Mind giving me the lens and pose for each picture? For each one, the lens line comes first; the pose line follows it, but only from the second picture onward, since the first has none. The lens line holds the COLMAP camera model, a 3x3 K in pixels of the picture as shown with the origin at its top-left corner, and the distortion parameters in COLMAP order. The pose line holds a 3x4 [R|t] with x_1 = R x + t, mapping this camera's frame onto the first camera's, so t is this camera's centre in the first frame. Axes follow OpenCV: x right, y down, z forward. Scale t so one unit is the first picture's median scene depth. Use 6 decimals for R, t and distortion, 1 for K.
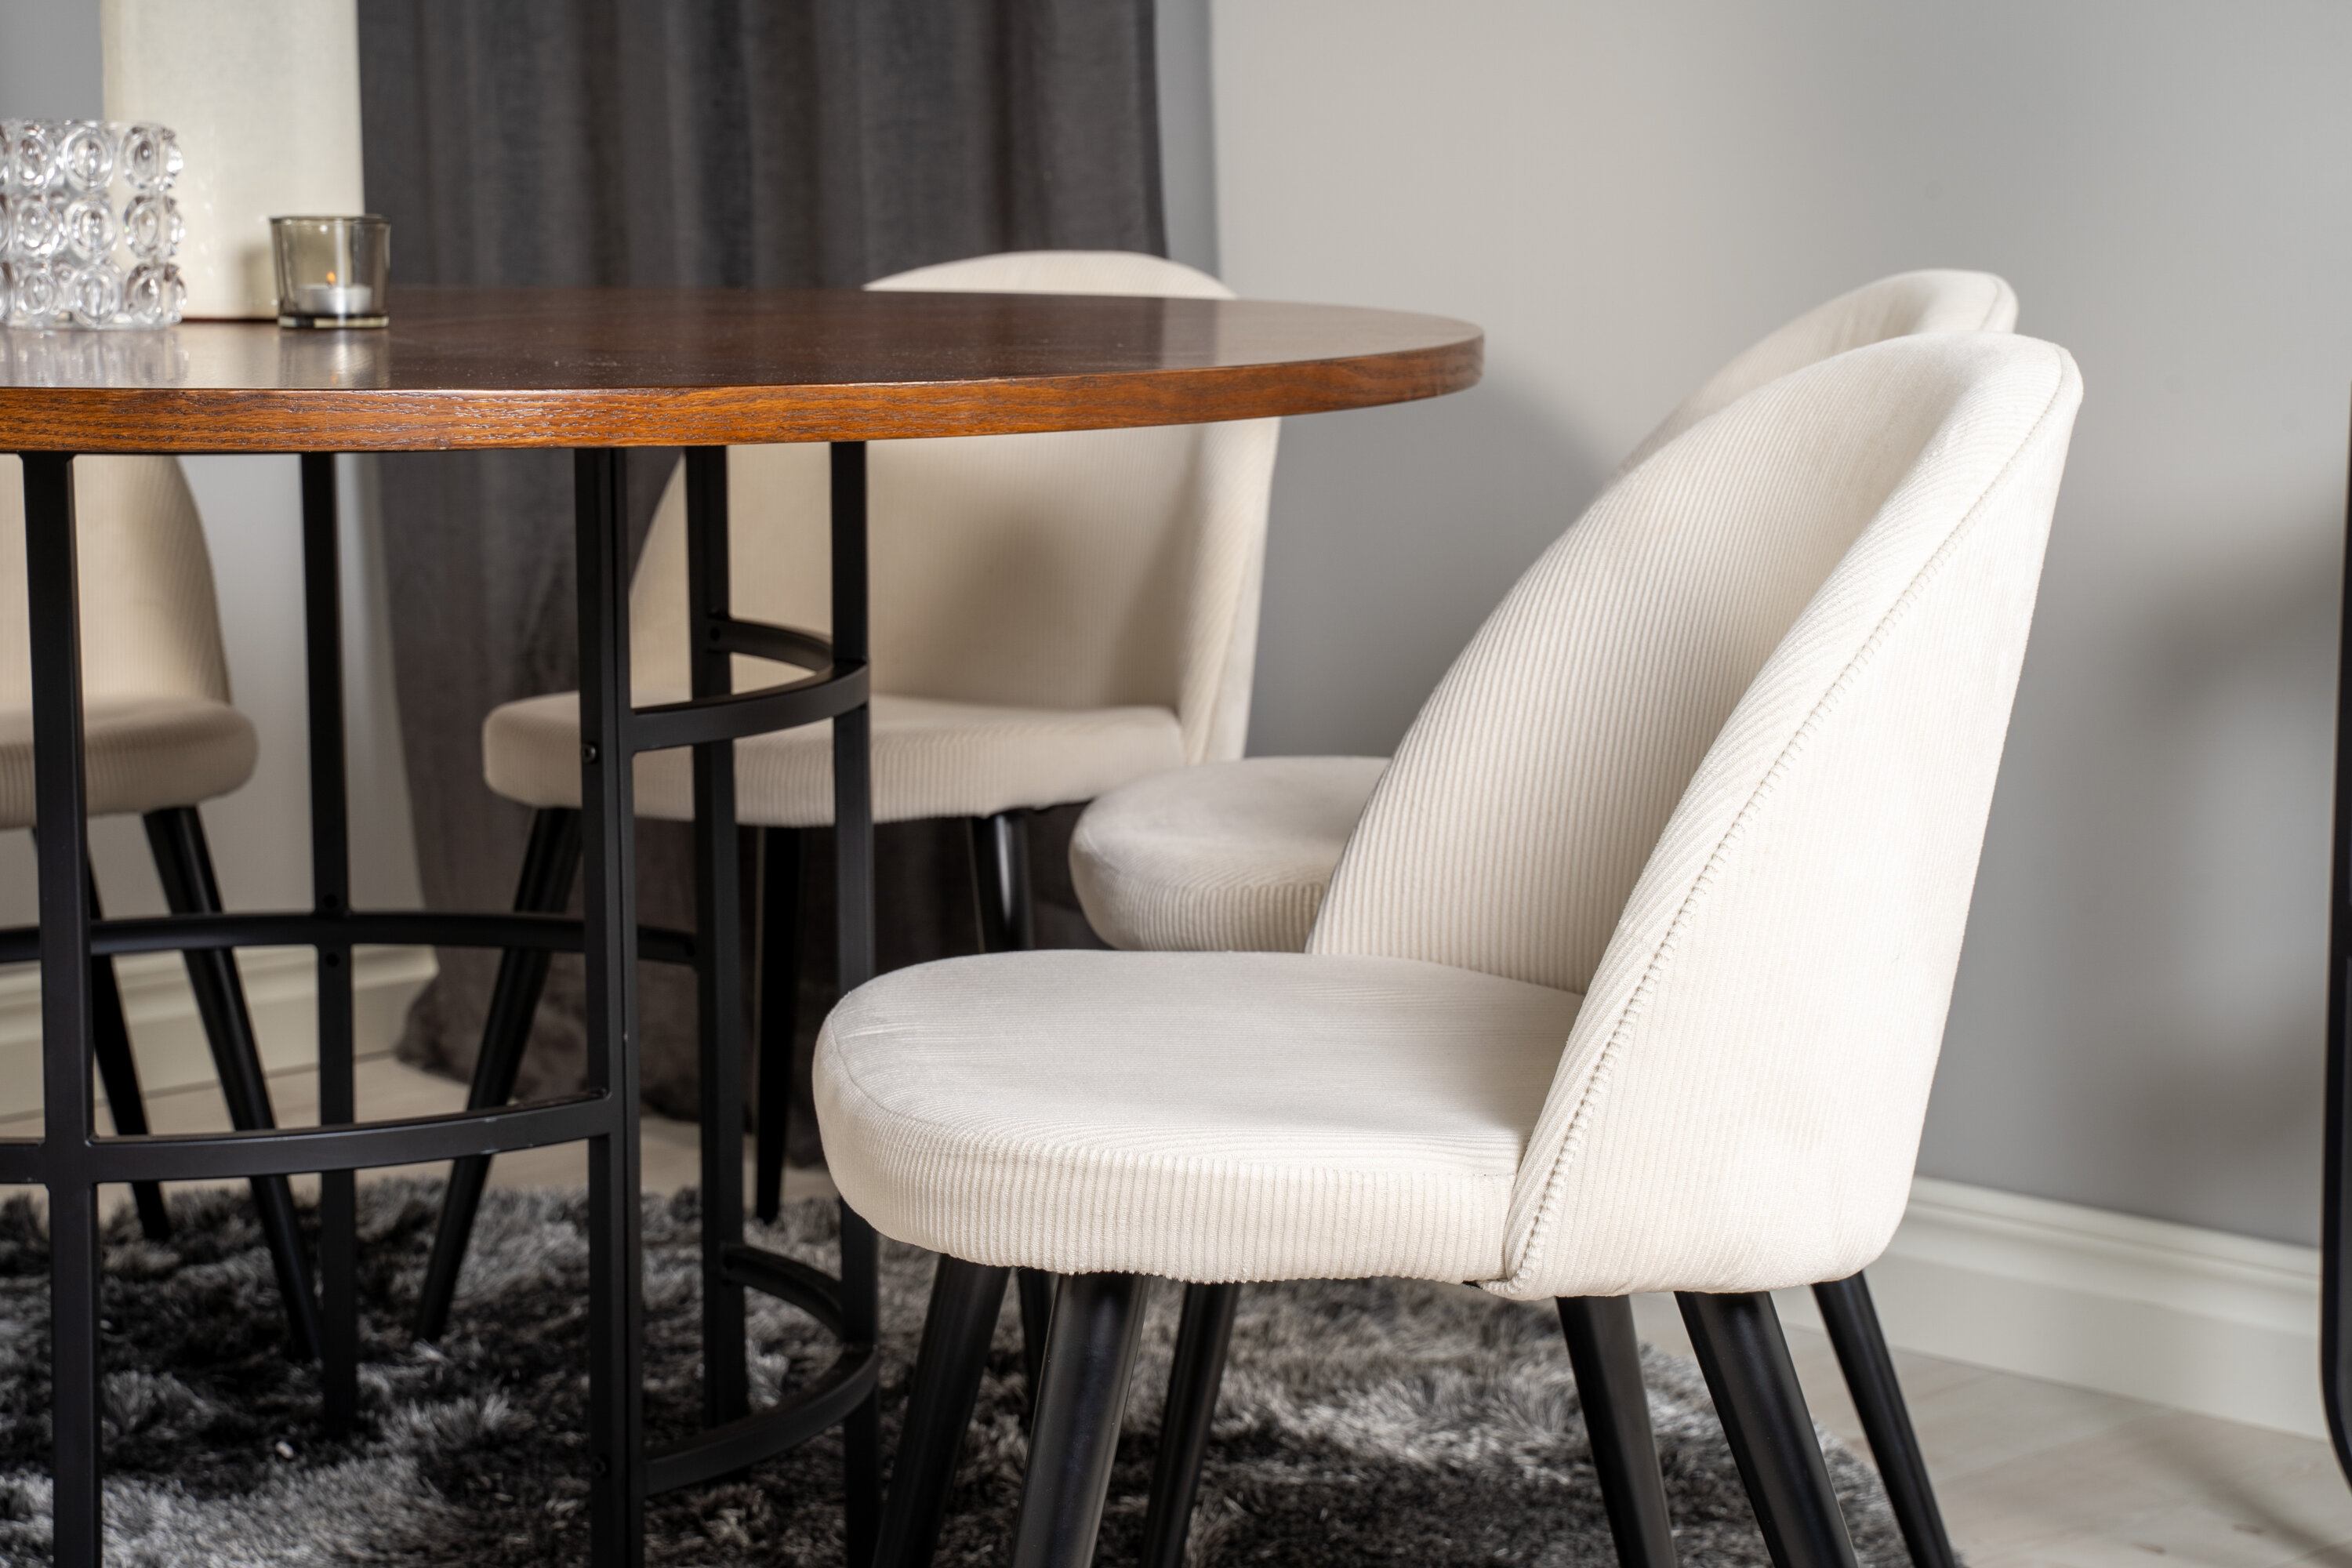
lens RADIAL K [[4784.2, 0, 1176.0], [0, 4784.2, 784.0], [0, 0, 1]] dist [0.252801, 0.466814]
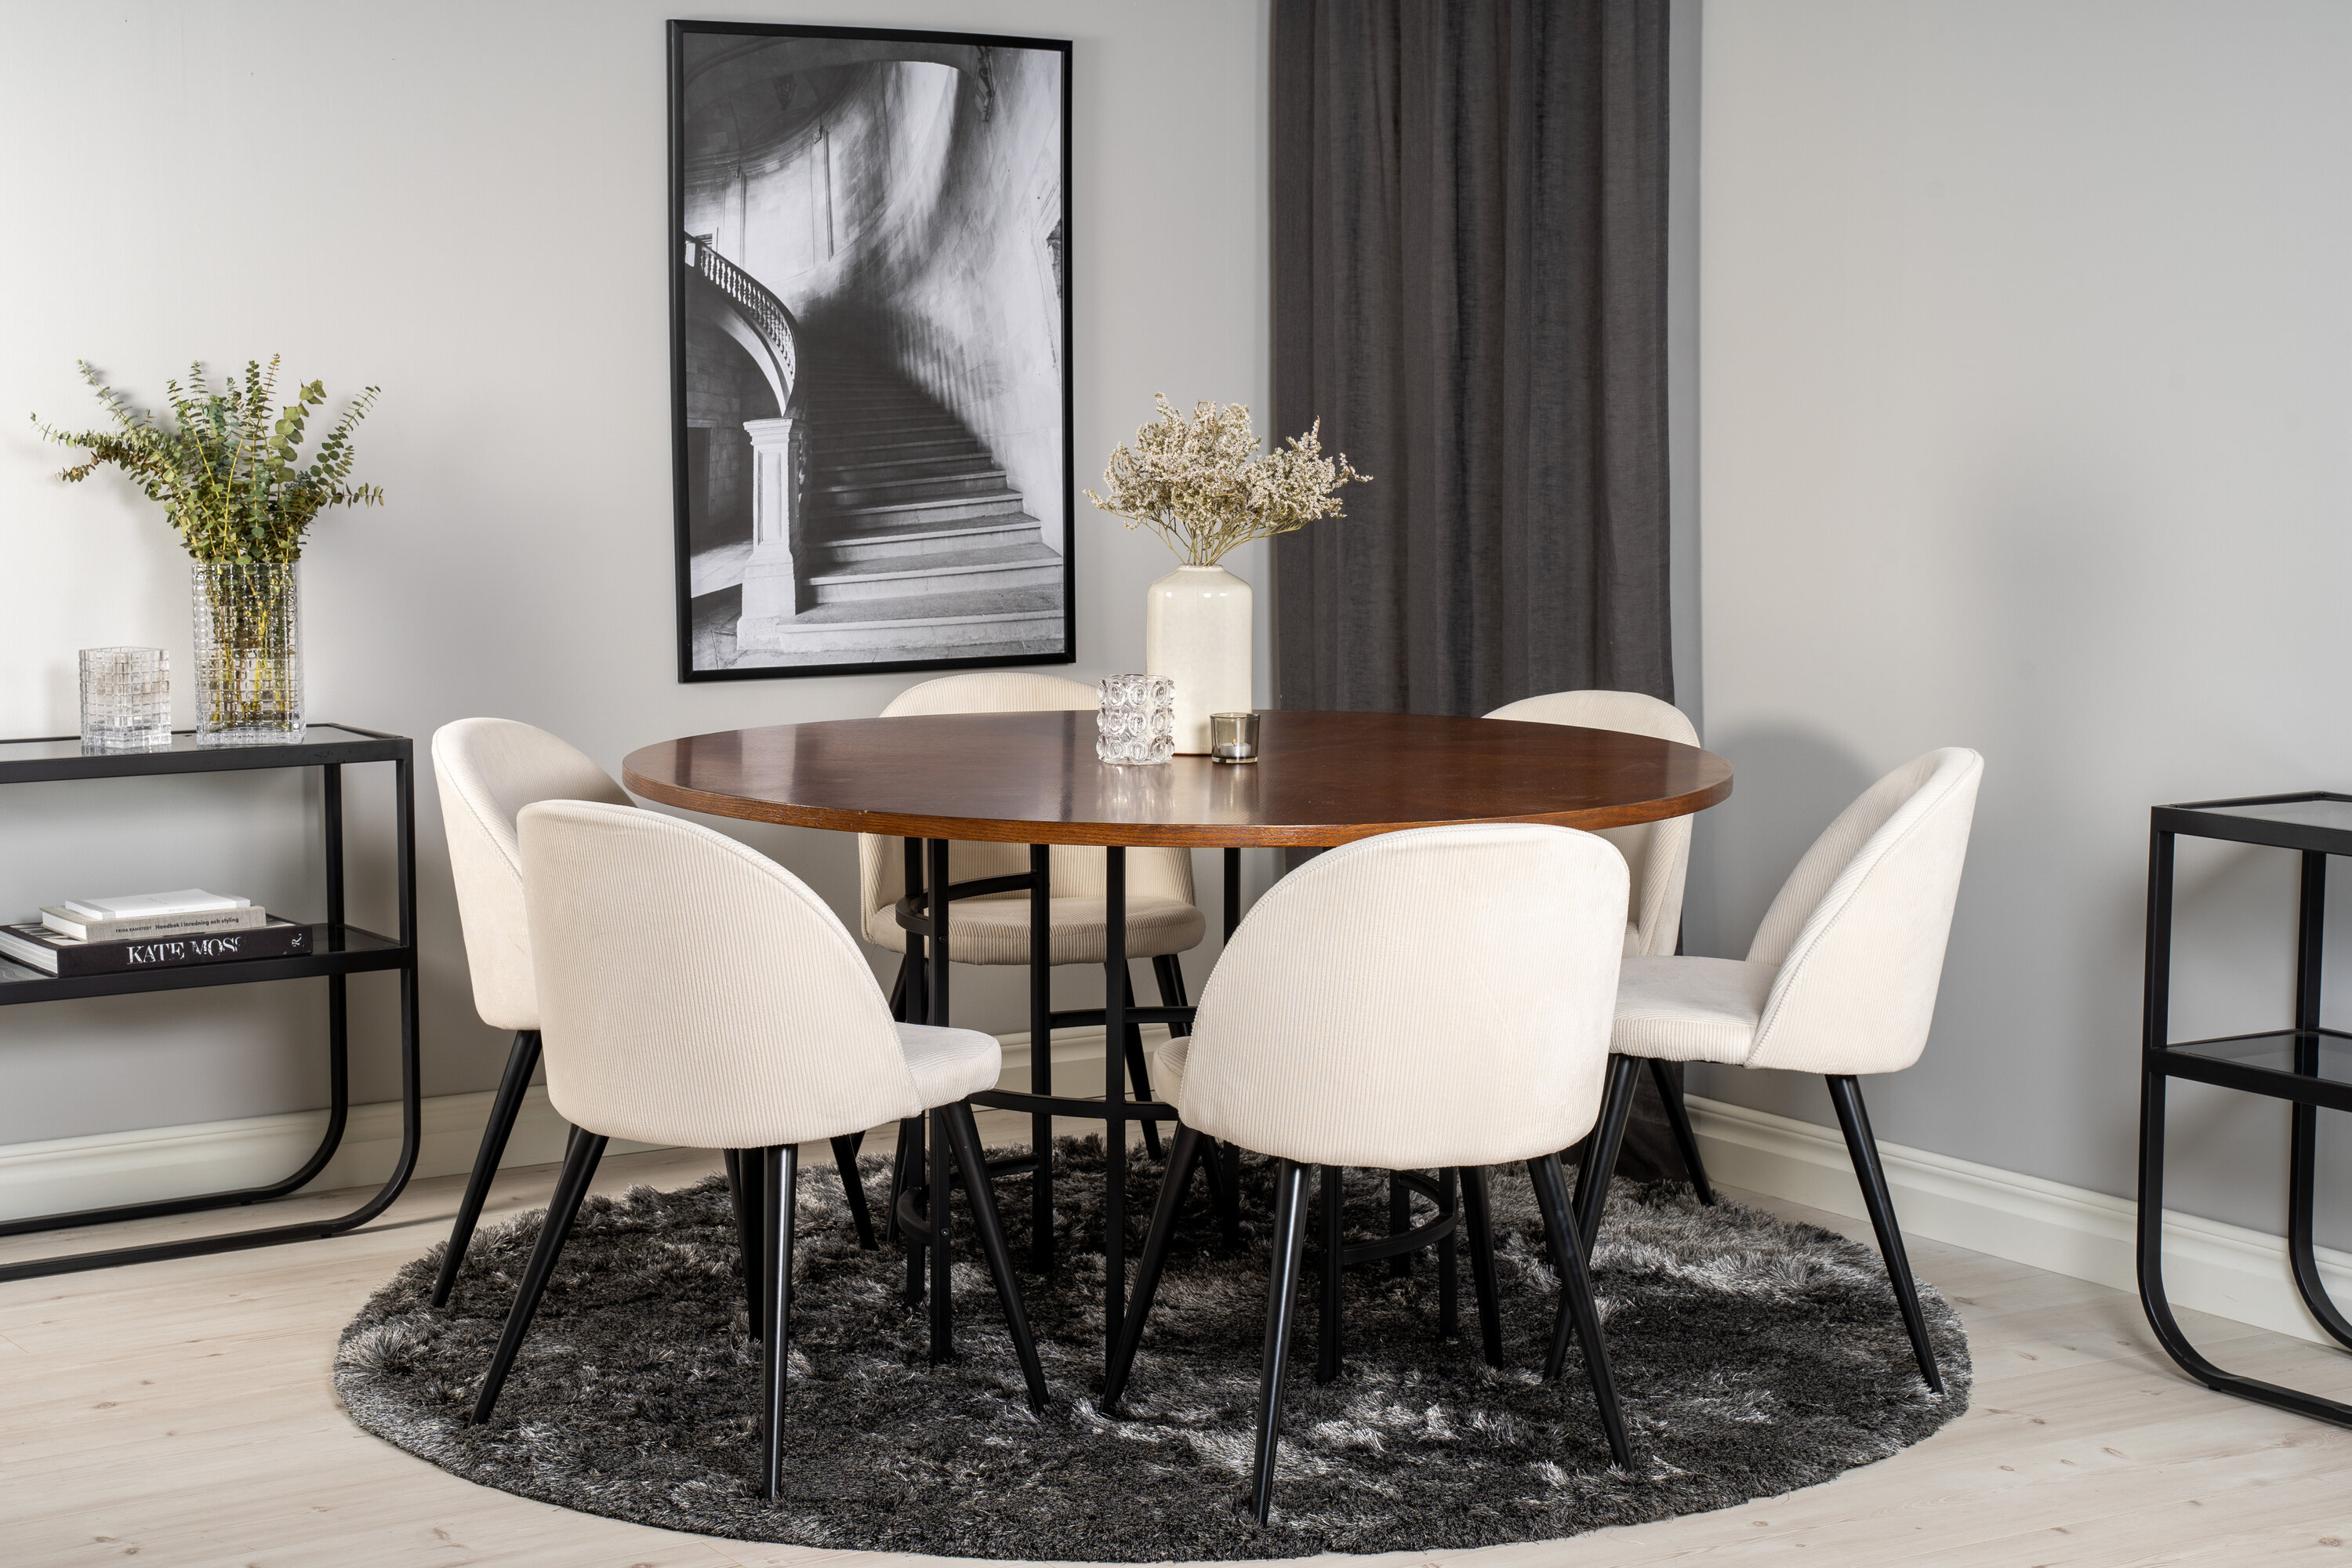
lens RADIAL K [[3904.3, 0, 1176.0], [0, 3904.3, 784.0], [0, 0, 1]] dist [0.164601, 0.212210]
pose [[0.977084, 0.028061, -0.210998, 0.166593], [-0.032697, 0.999294, -0.018515, -0.040450], [0.210330, 0.024989, 0.977311, -0.720341]]
